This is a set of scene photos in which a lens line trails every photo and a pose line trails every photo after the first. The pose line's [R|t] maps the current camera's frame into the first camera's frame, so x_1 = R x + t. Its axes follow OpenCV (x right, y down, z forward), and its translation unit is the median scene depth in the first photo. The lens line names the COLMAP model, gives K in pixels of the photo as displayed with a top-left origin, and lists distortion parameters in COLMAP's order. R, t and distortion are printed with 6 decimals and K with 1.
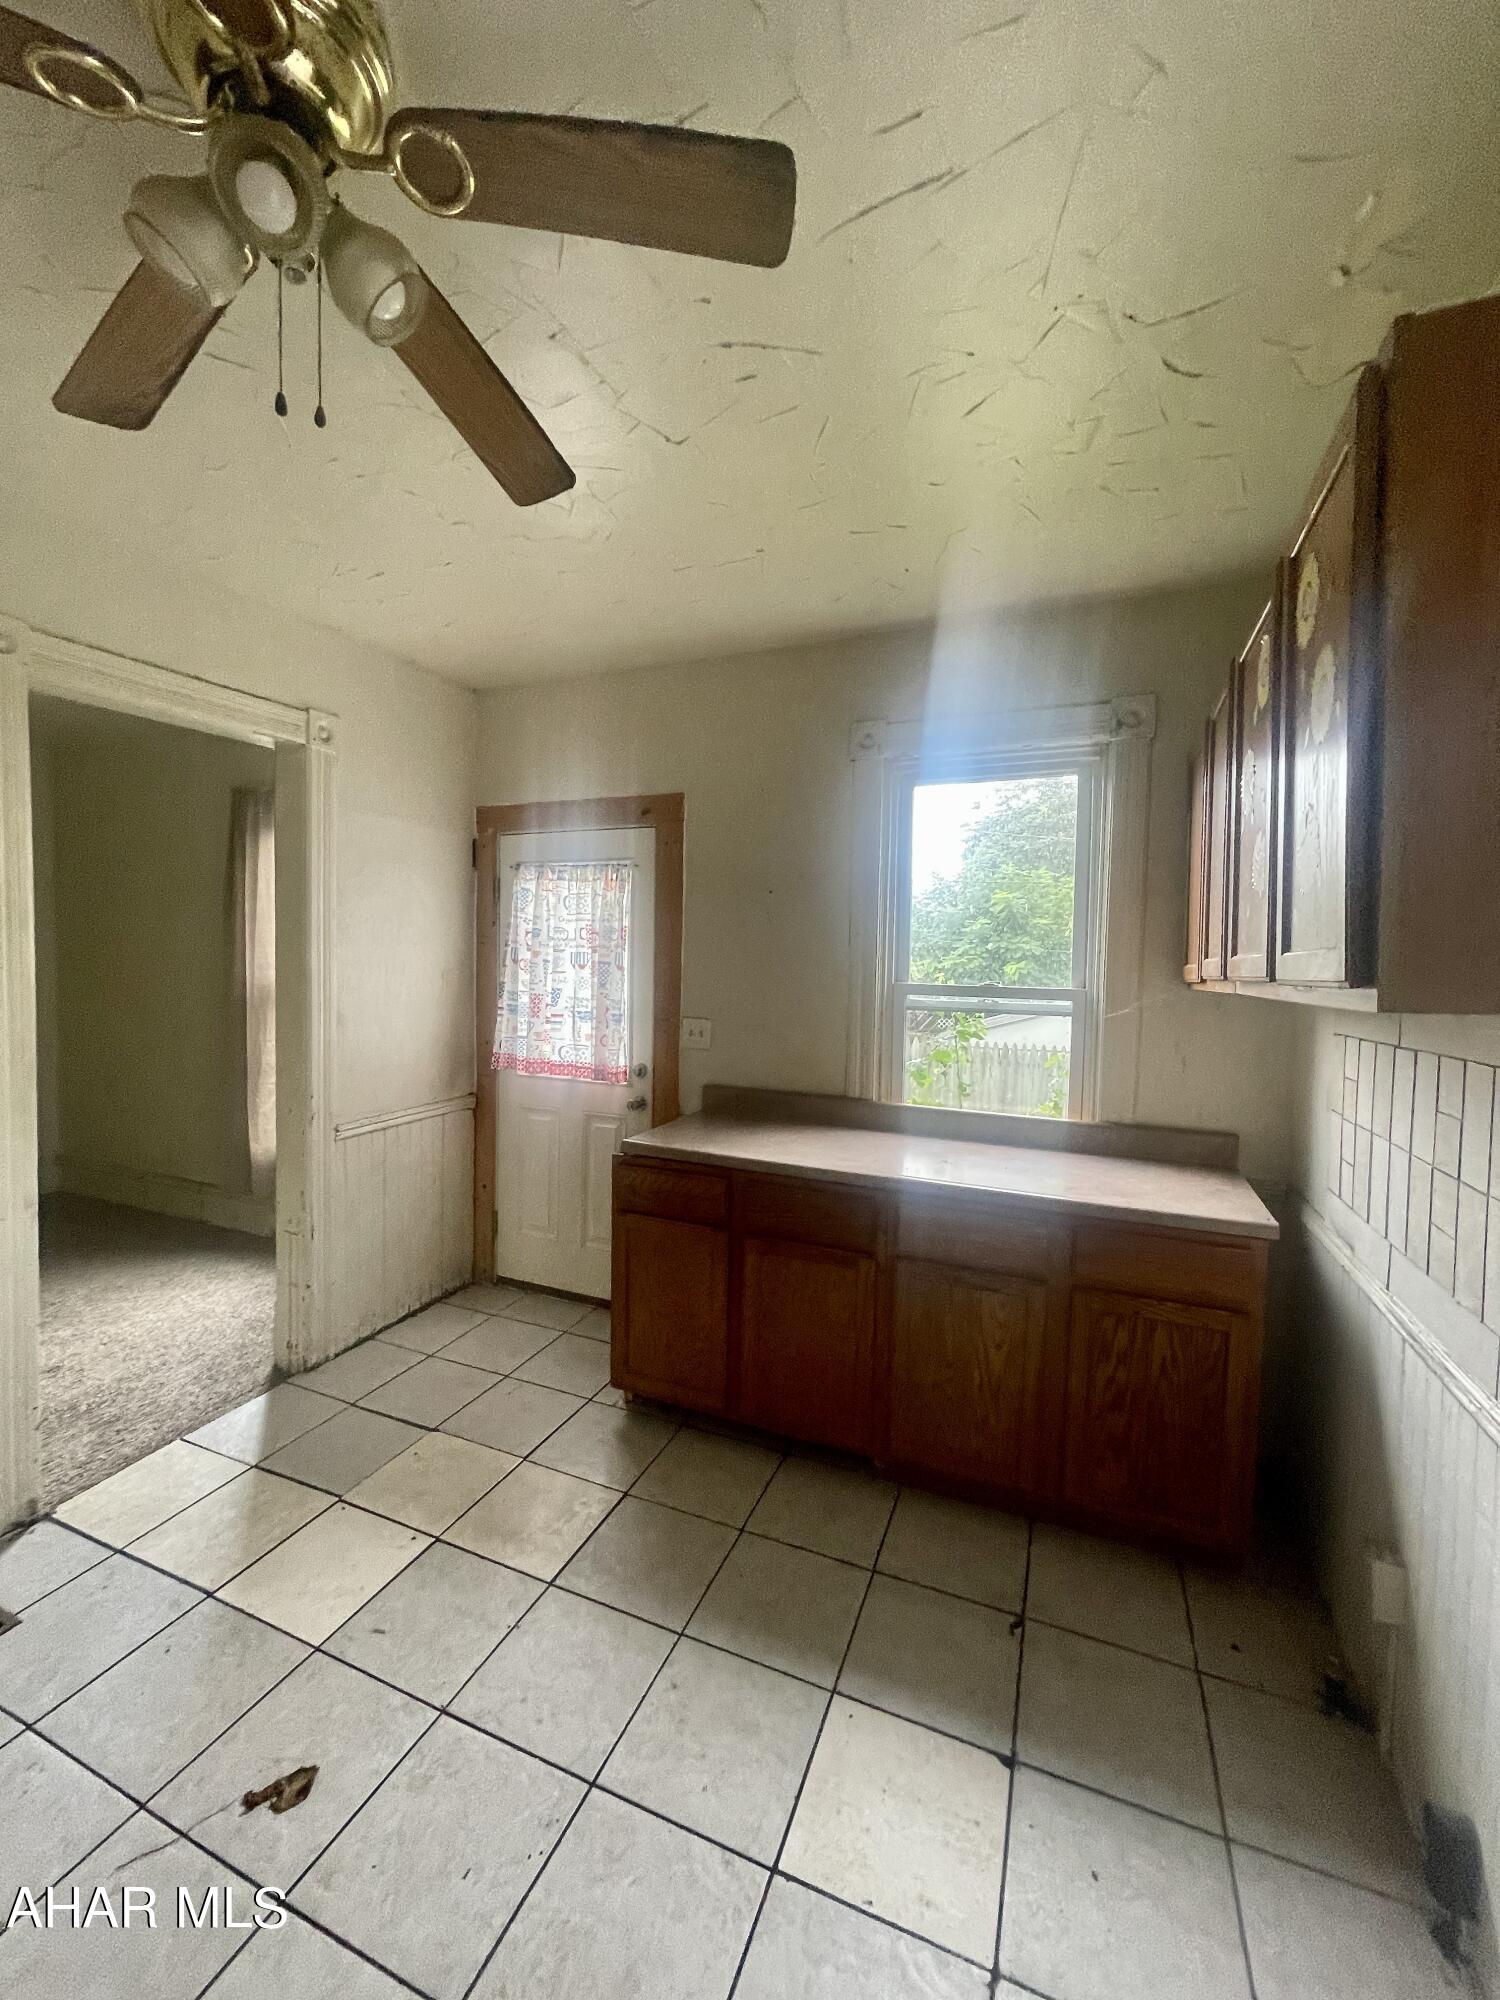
lens RADIAL K [[804.9, 0, 743.4], [0, 804.9, 999.2], [0, 0, 1]] dist [0.002886, -0.001452]
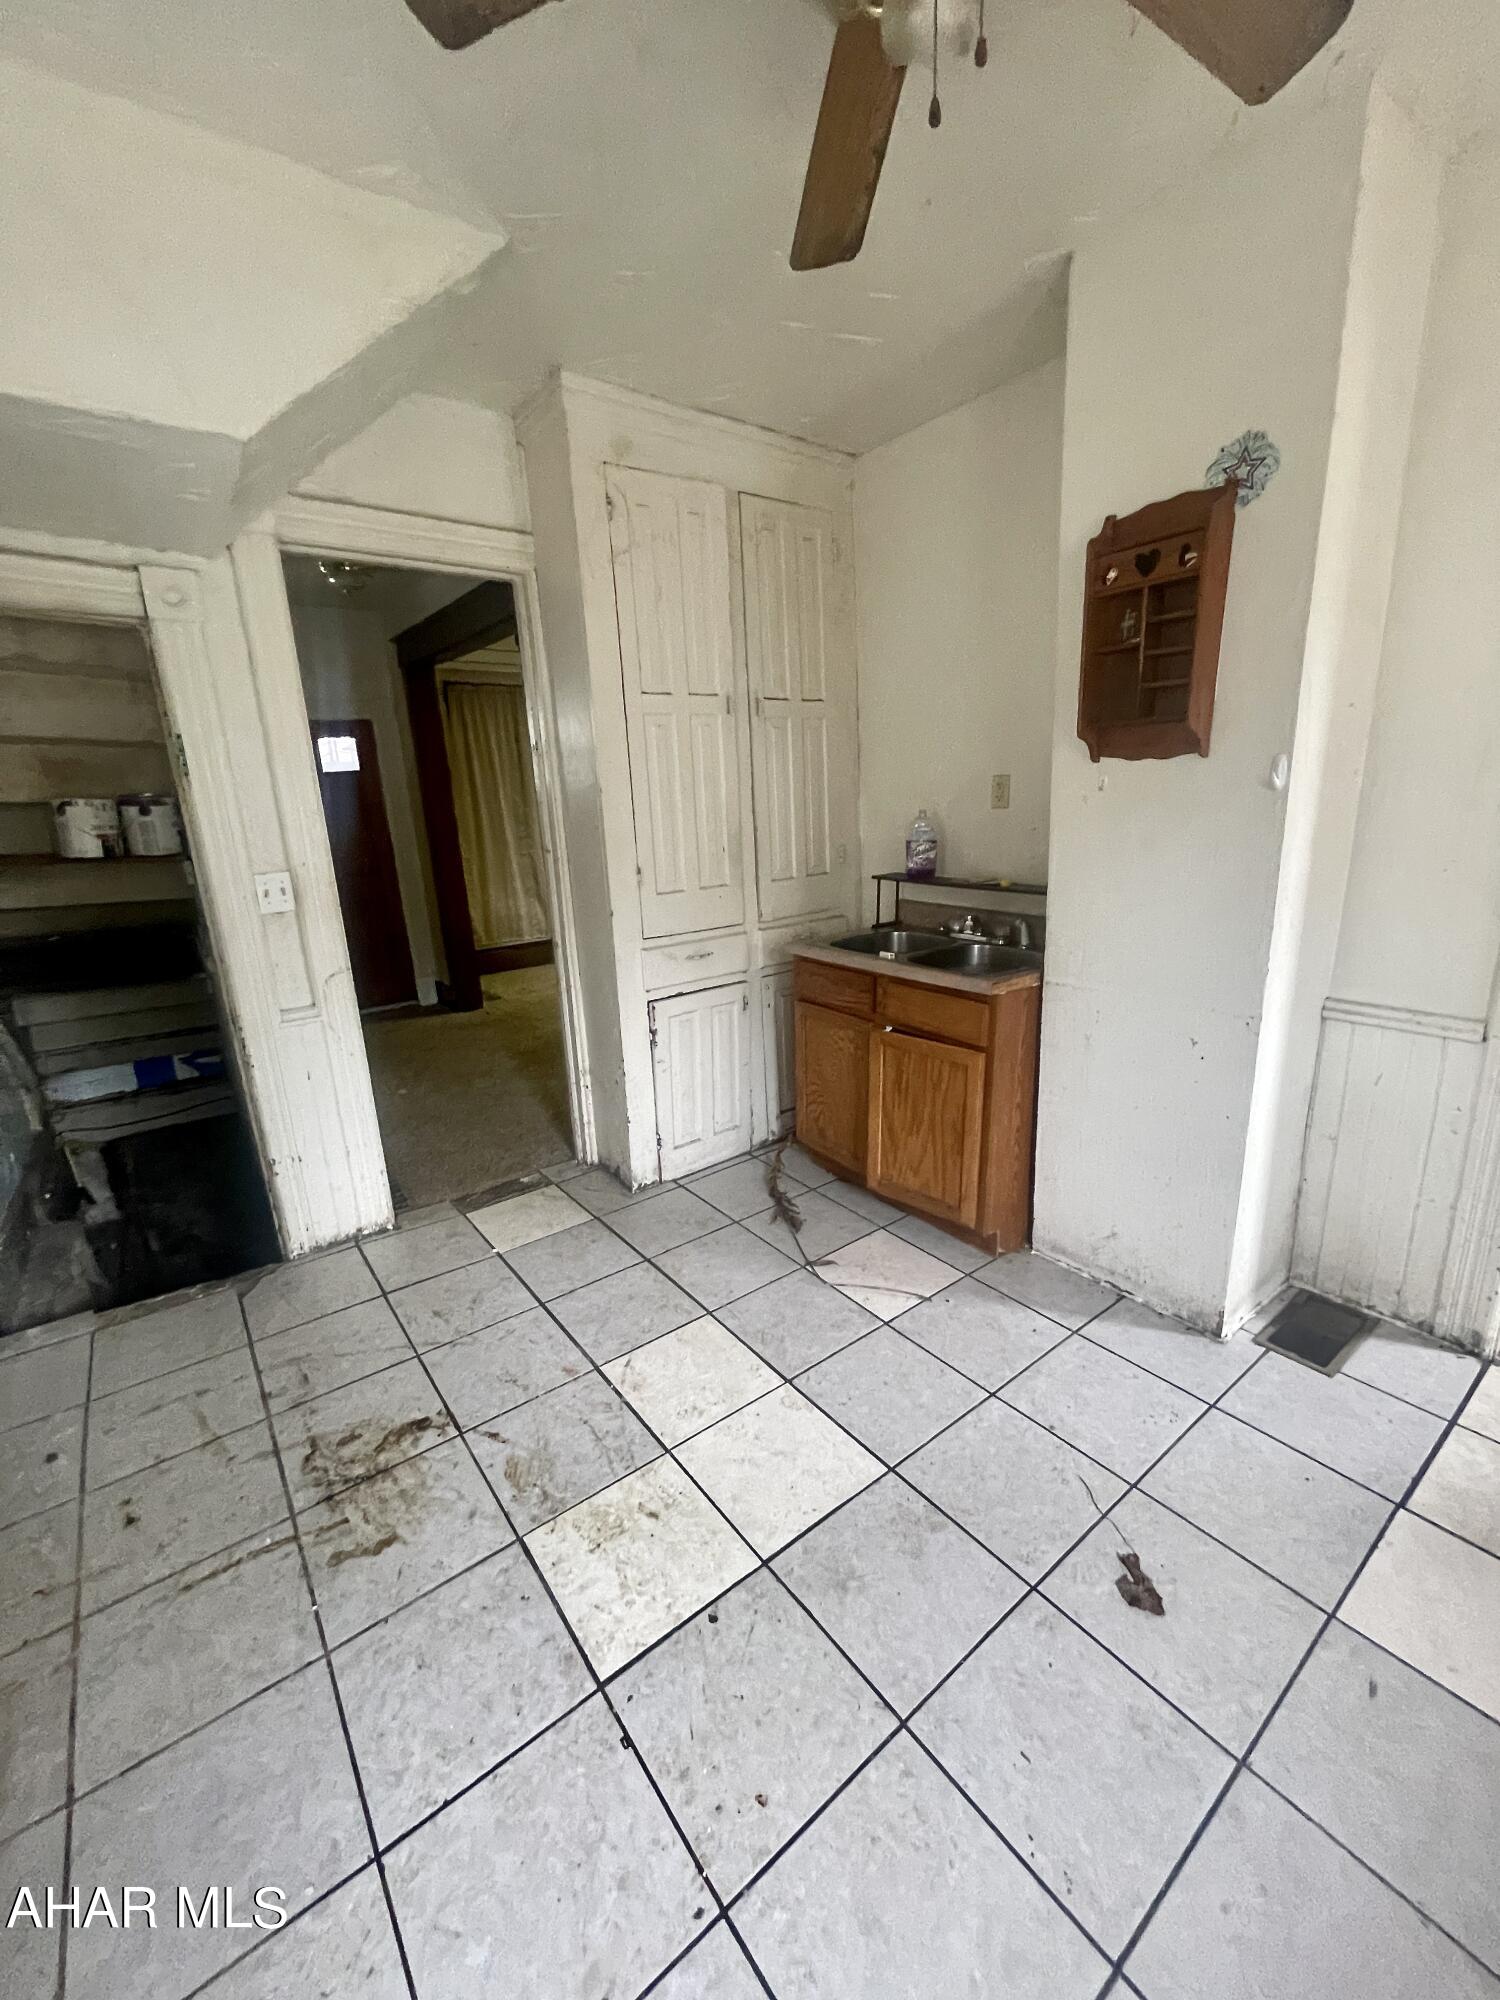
lens RADIAL K [[804.9, 0, 745.1], [0, 804.9, 996.4], [0, 0, 1]] dist [0.002886, -0.001452]
pose [[-0.506067, 0.217136, -0.834714, 0.369744], [-0.003313, 0.967295, 0.253633, 0.003569], [0.862488, 0.131120, -0.488797, 0.969310]]
